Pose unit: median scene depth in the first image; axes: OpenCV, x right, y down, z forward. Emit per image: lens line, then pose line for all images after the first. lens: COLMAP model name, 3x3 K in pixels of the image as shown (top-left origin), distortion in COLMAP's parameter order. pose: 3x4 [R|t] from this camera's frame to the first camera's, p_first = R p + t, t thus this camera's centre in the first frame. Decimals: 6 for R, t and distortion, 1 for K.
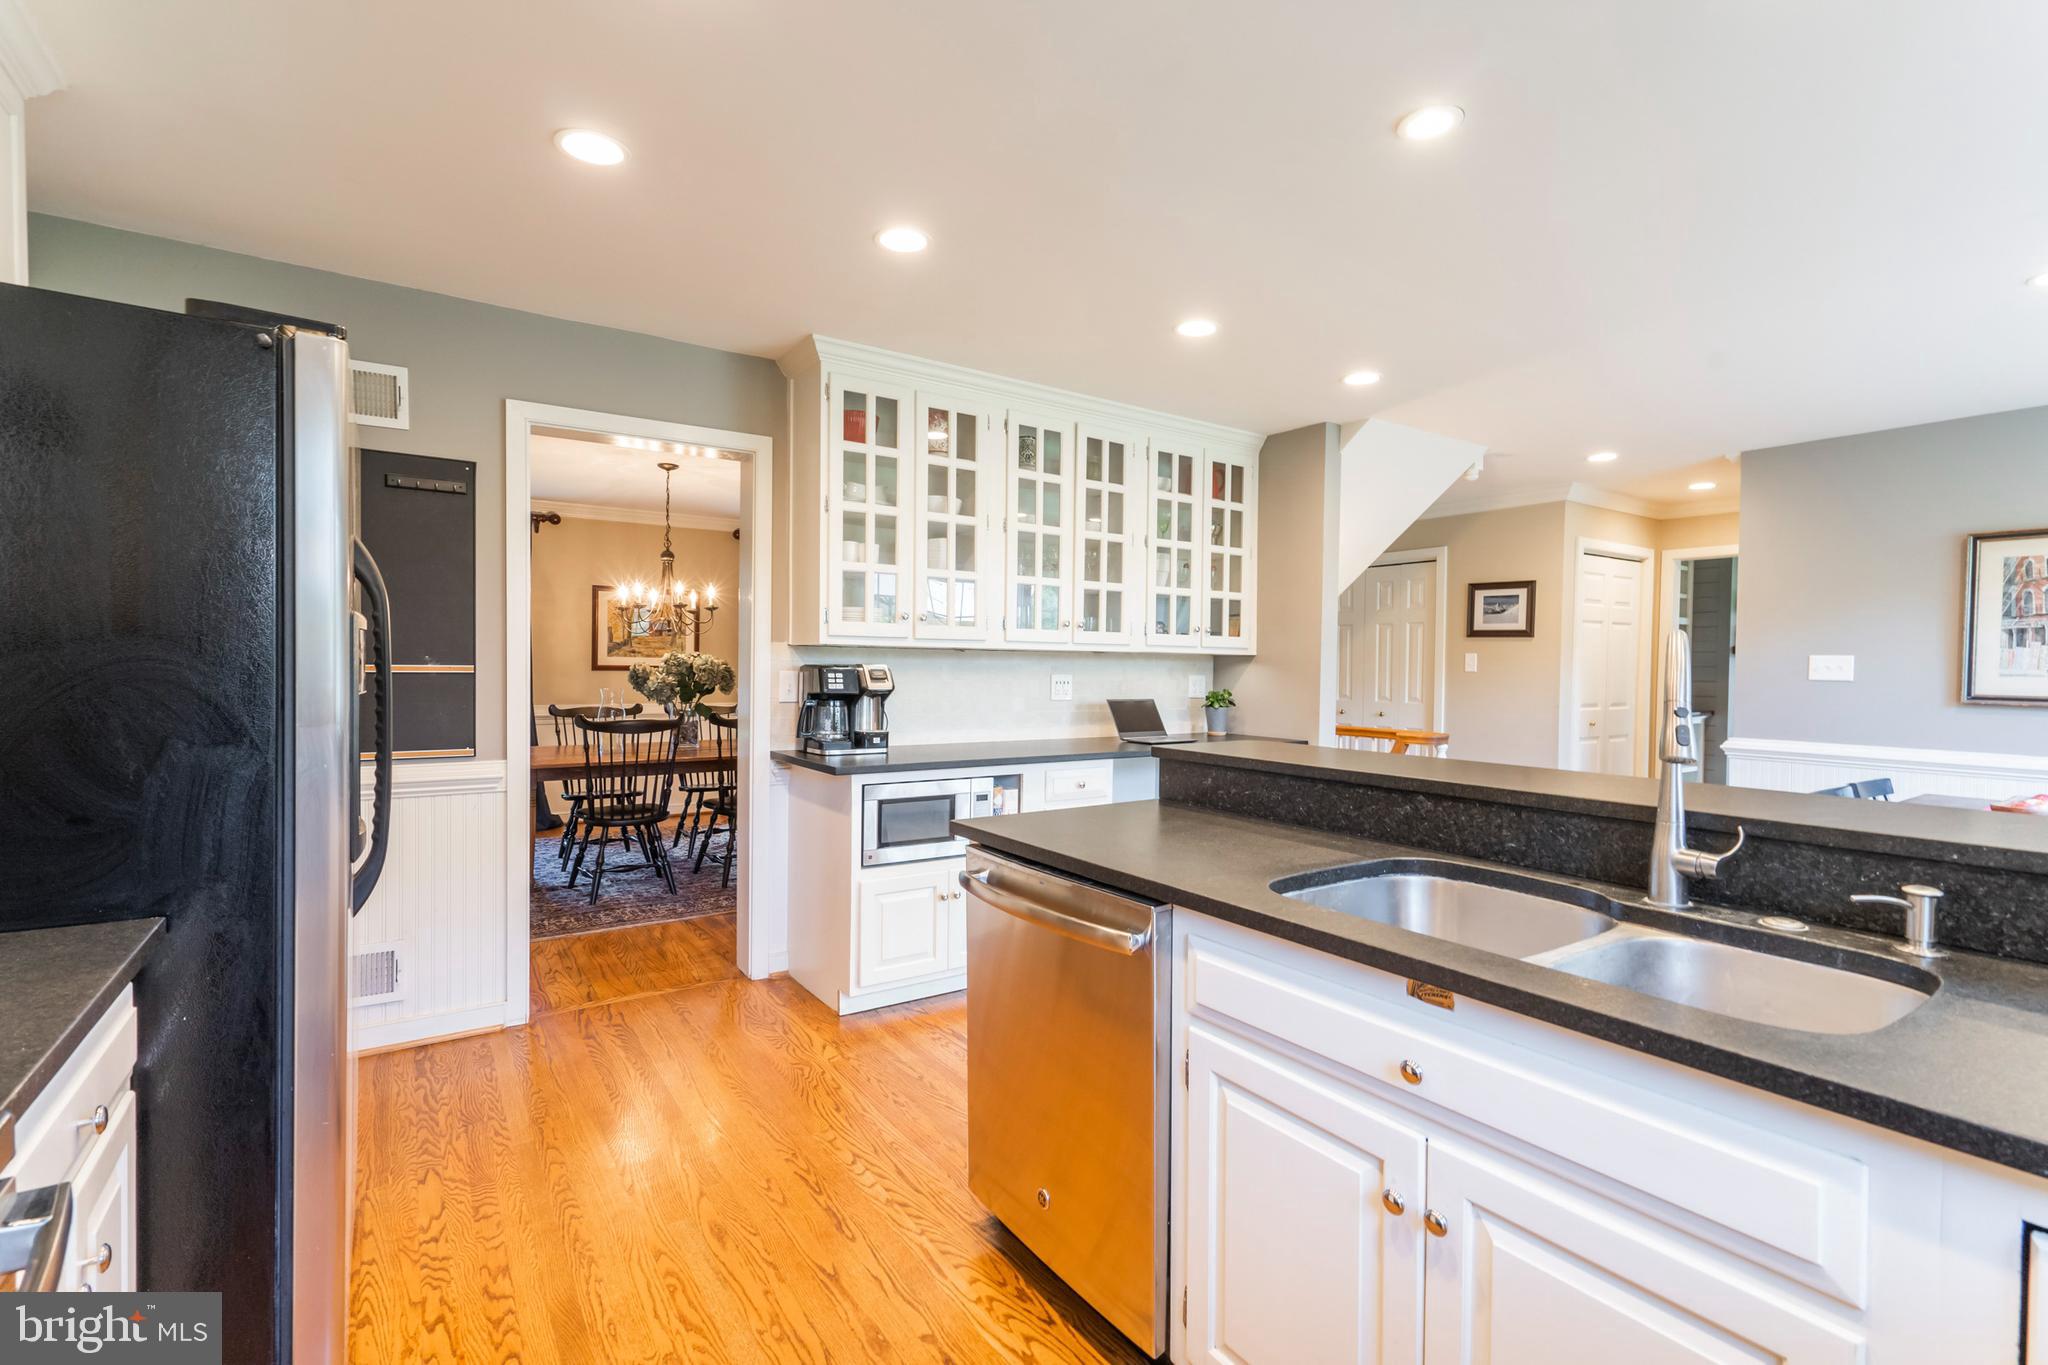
lens RADIAL K [[922.4, 0, 1018.5], [0, 922.4, 686.8], [0, 0, 1]] dist [0.005257, -0.000166]
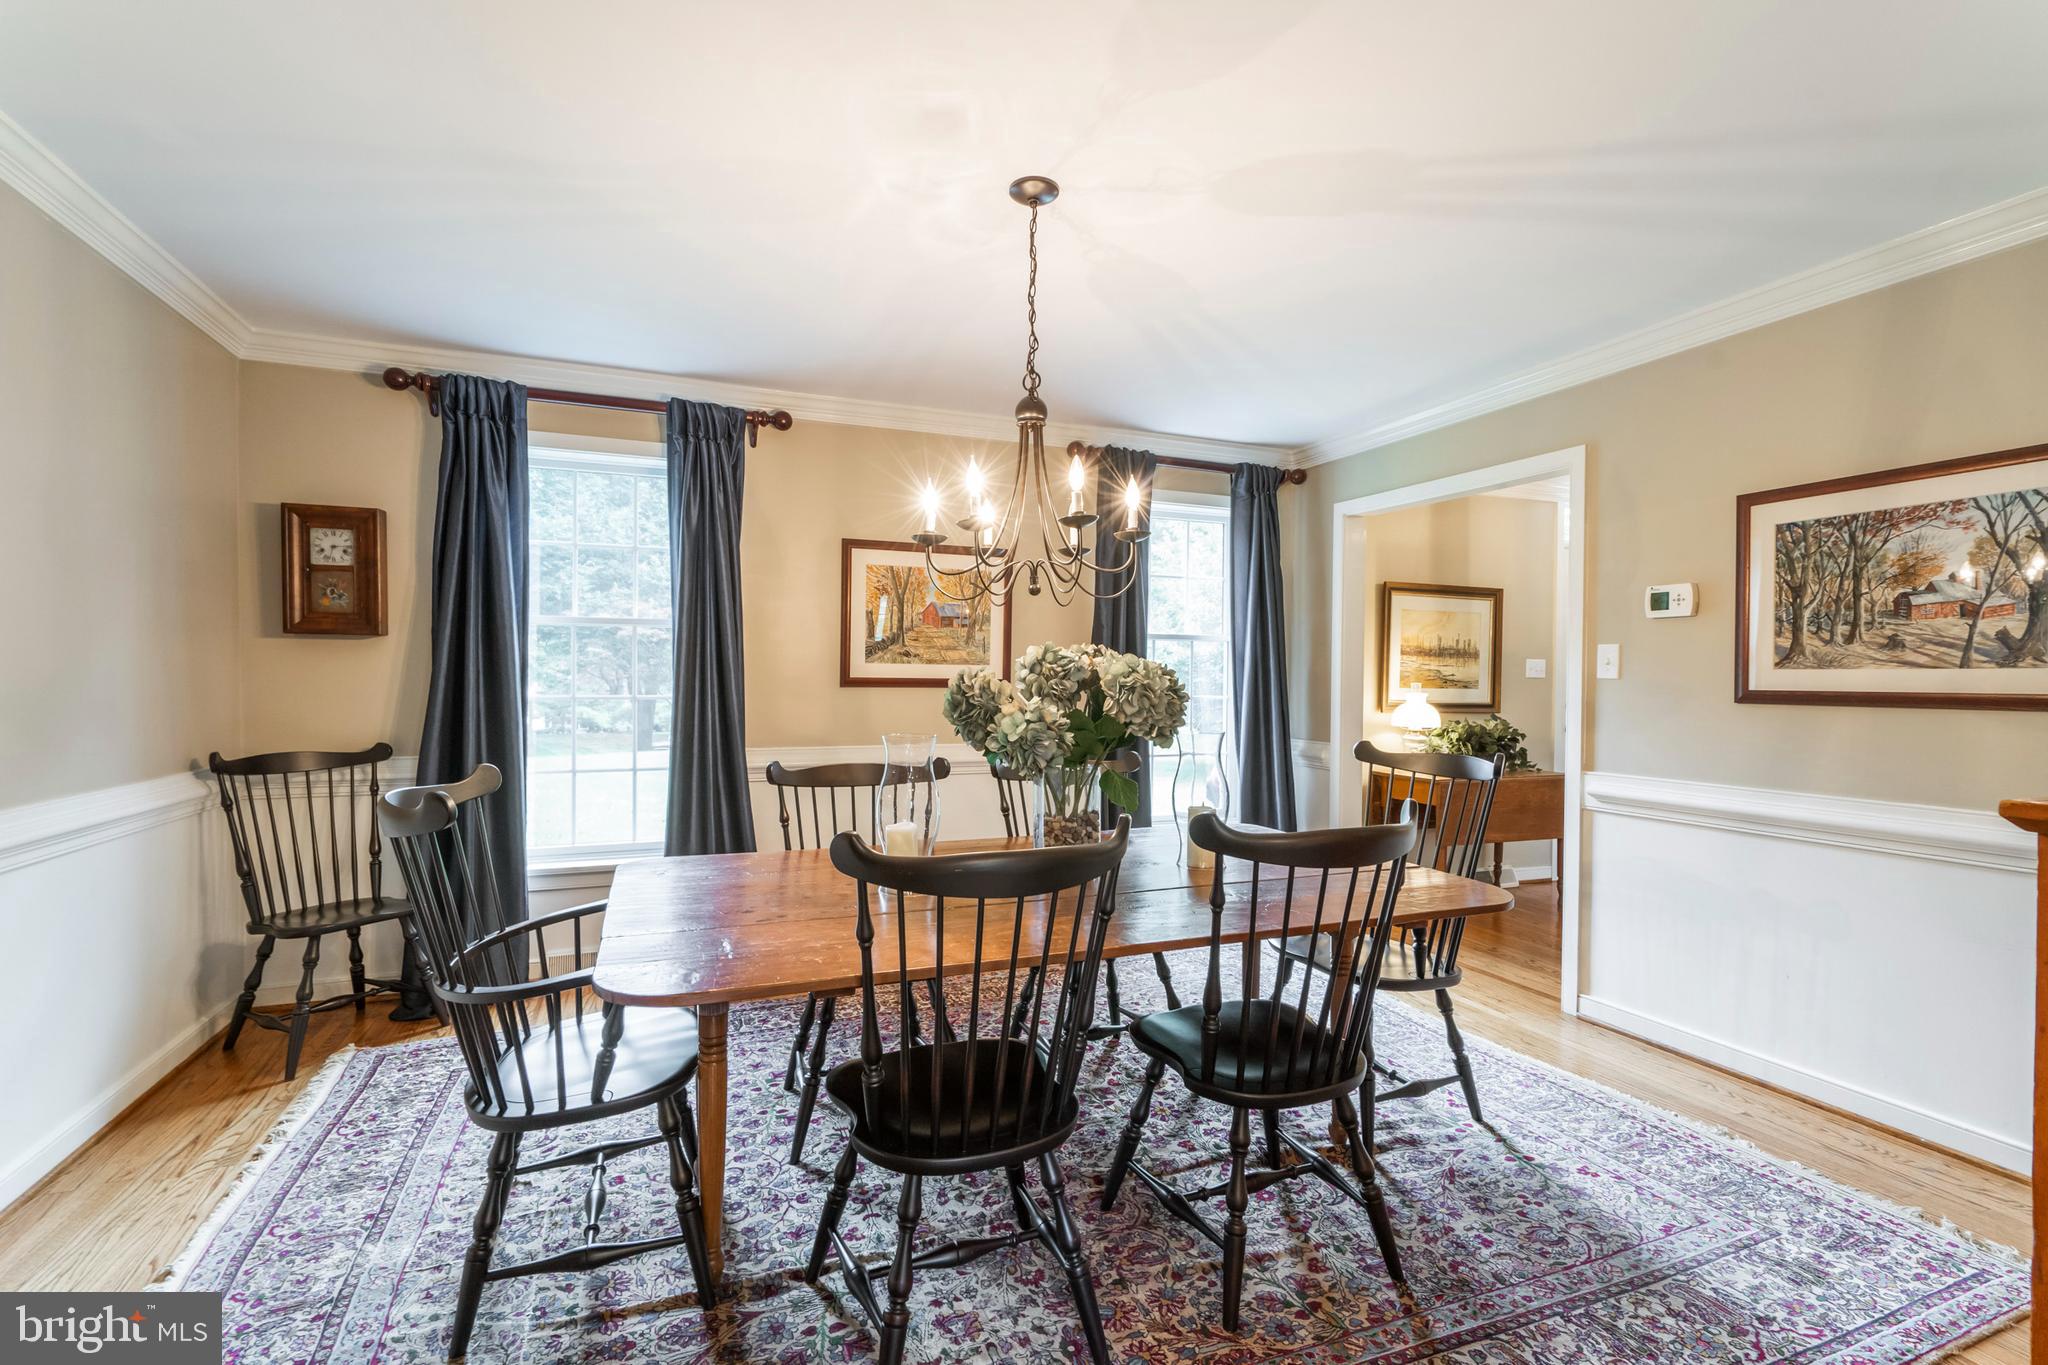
lens RADIAL K [[922.4, 0, 1018.5], [0, 922.4, 686.8], [0, 0, 1]] dist [0.005257, -0.000166]
pose [[0.976151, -0.000965, -0.217092, -0.297620], [-0.002092, 0.999902, -0.013848, -0.012868], [0.217084, 0.013972, 0.976053, 0.601500]]
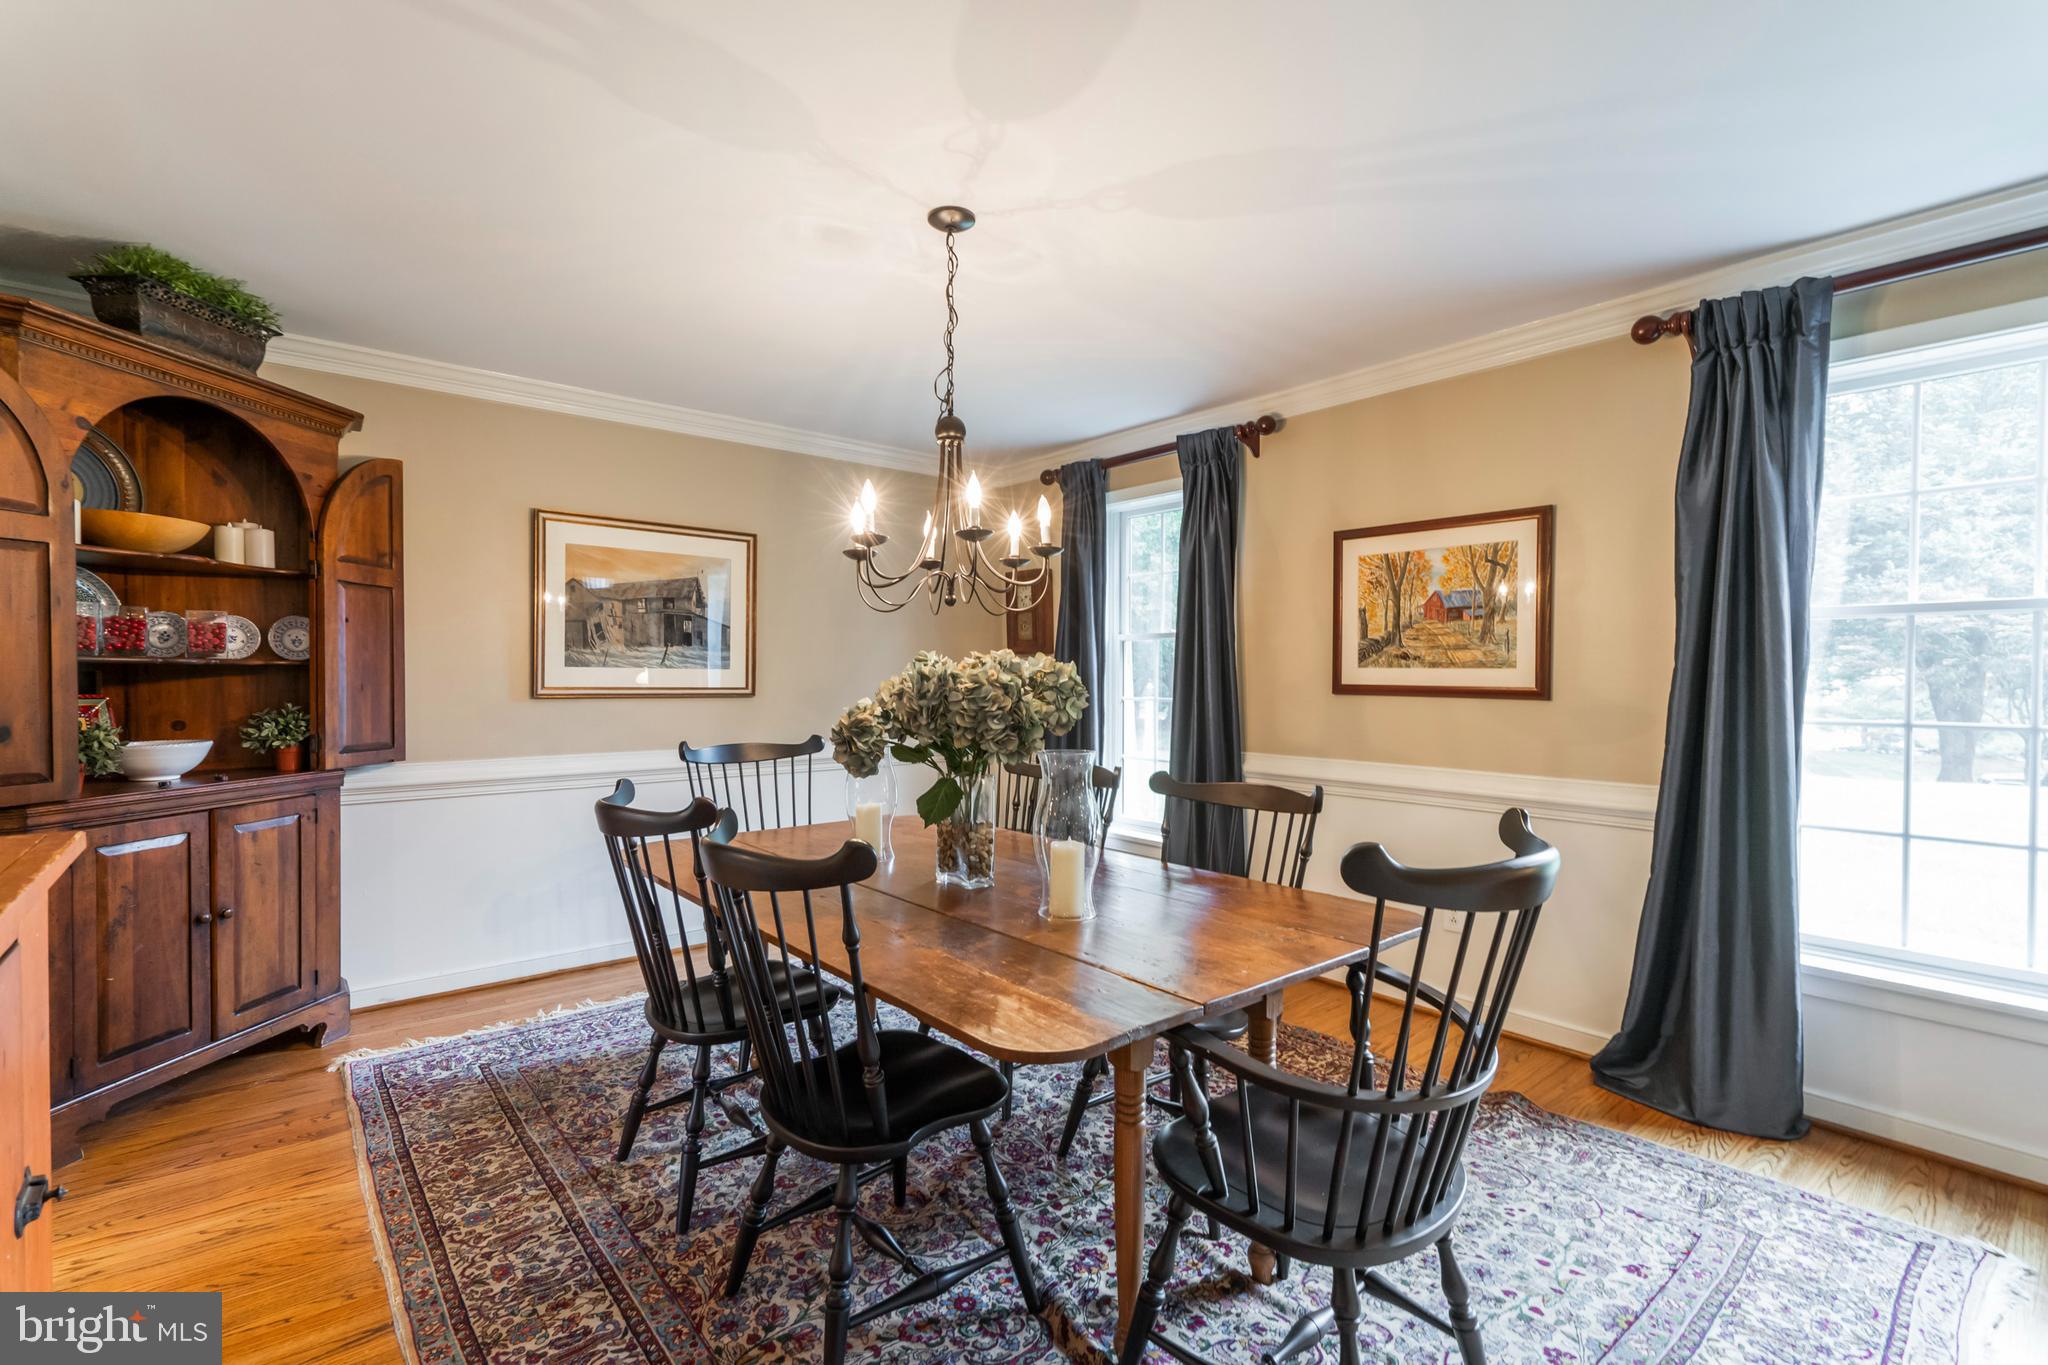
lens RADIAL K [[922.4, 0, 1018.5], [0, 922.4, 686.8], [0, 0, 1]] dist [0.005257, -0.000166]
pose [[0.103294, 0.003882, -0.994643, 0.052420], [-0.023864, 0.999714, 0.001423, -0.023918], [0.994365, 0.023590, 0.103357, 0.995810]]
